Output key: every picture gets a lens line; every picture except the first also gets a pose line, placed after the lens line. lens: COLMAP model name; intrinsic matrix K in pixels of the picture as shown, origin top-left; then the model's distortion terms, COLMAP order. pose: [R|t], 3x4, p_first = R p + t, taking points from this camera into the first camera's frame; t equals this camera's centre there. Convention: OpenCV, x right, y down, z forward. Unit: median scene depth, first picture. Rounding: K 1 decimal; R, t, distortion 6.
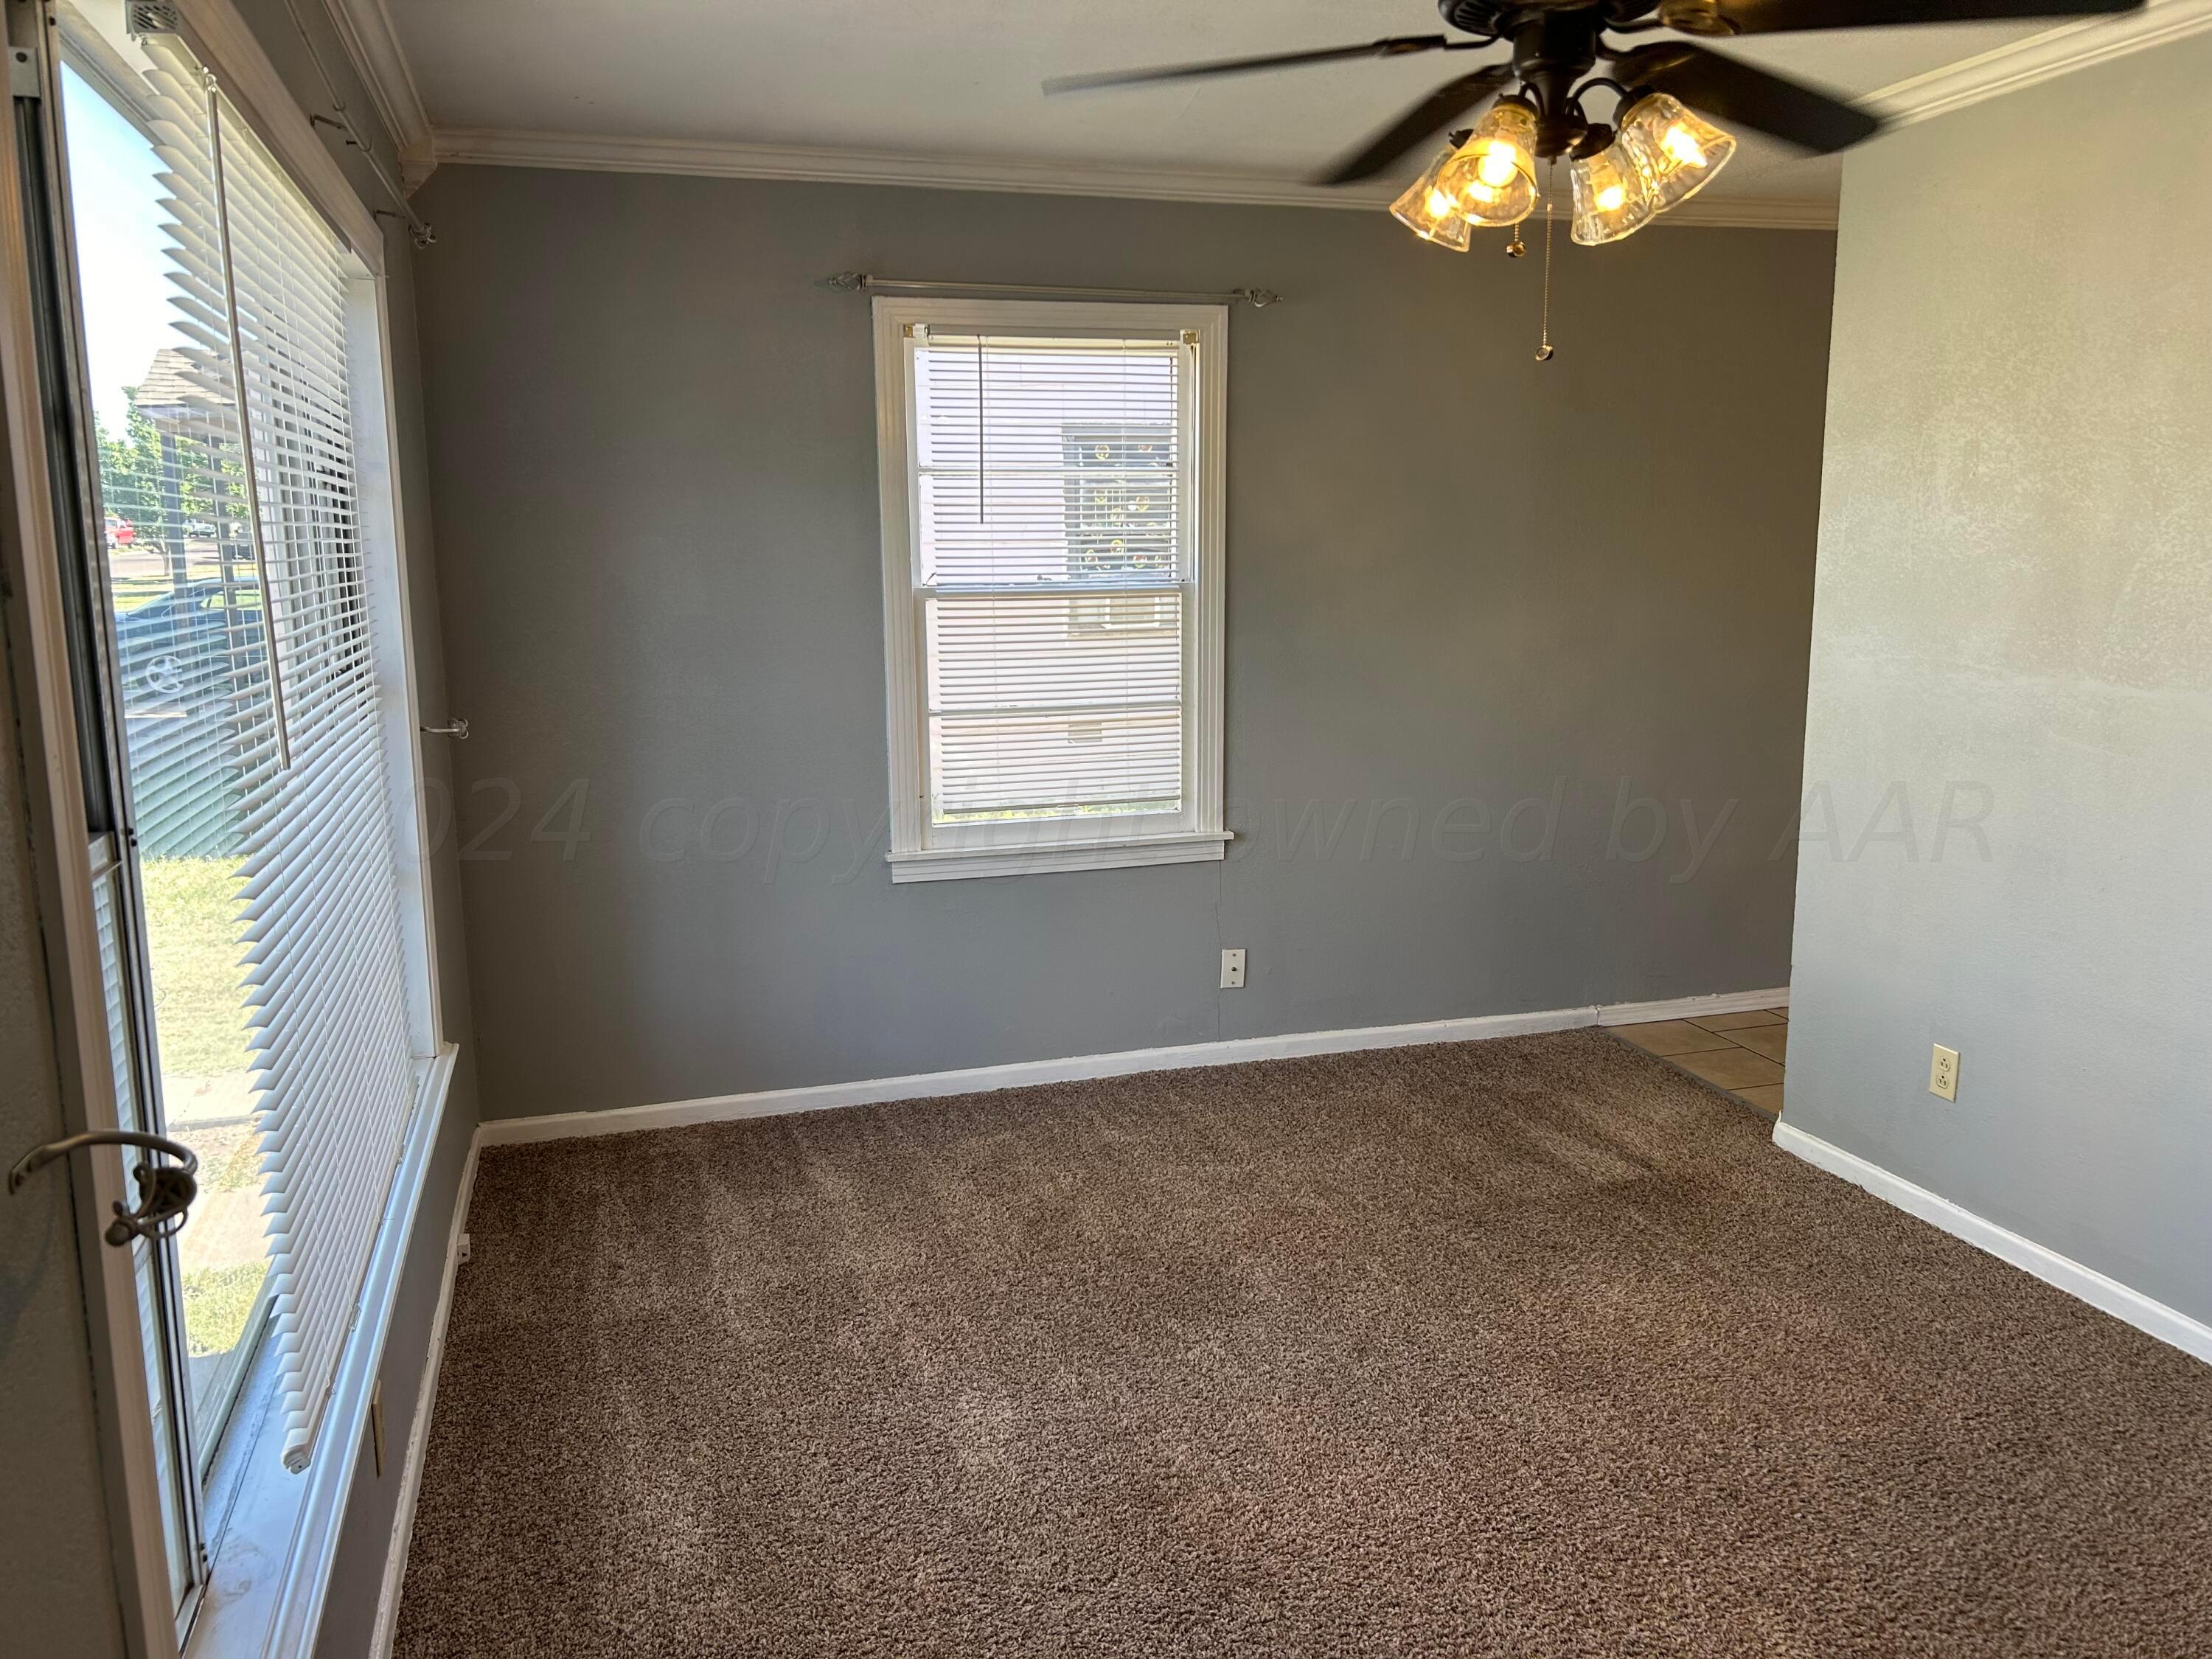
lens RADIAL K [[1665.6, 0, 1107.7], [0, 1665.6, 825.8], [0, 0, 1]] dist [0.027774, -0.020883]
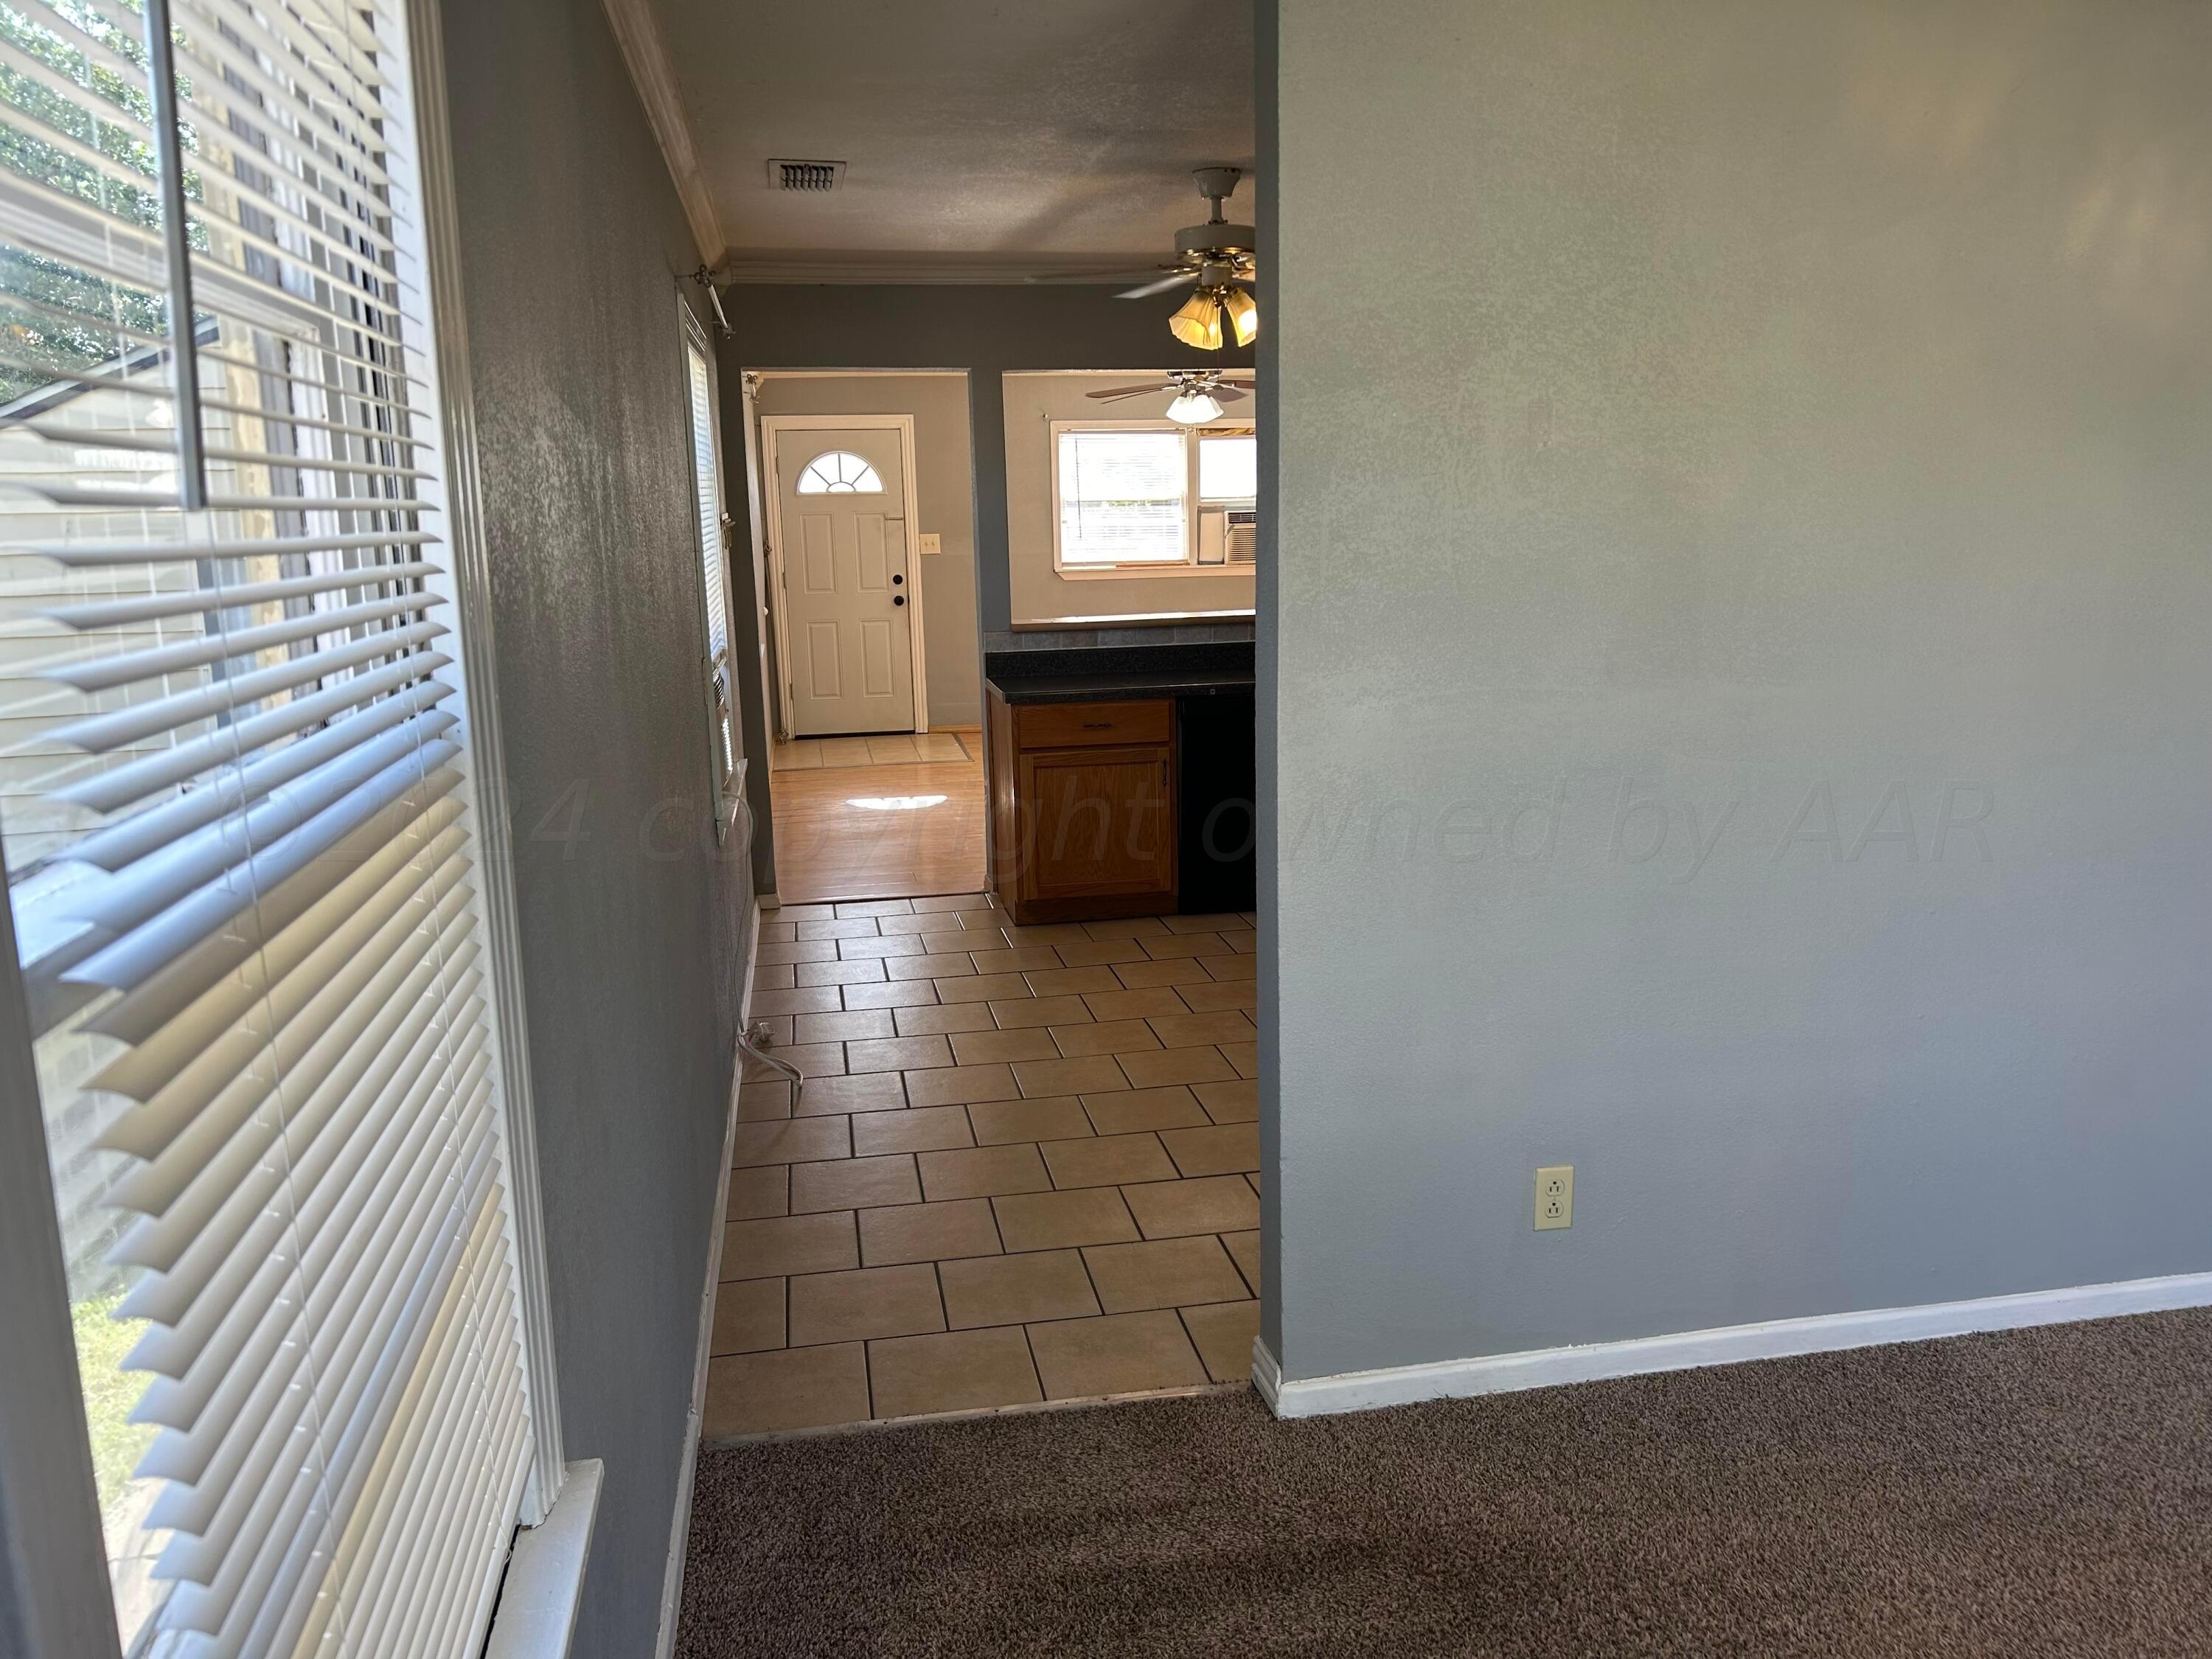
lens RADIAL K [[1665.6, 0, 1095.2], [0, 1665.6, 816.9], [0, 0, 1]] dist [0.027774, -0.020883]
pose [[0.125741, -0.172115, 0.977019, -0.284817], [0.200144, 0.968986, 0.144942, -0.195635], [-0.971664, 0.177320, 0.156289, 1.106479]]
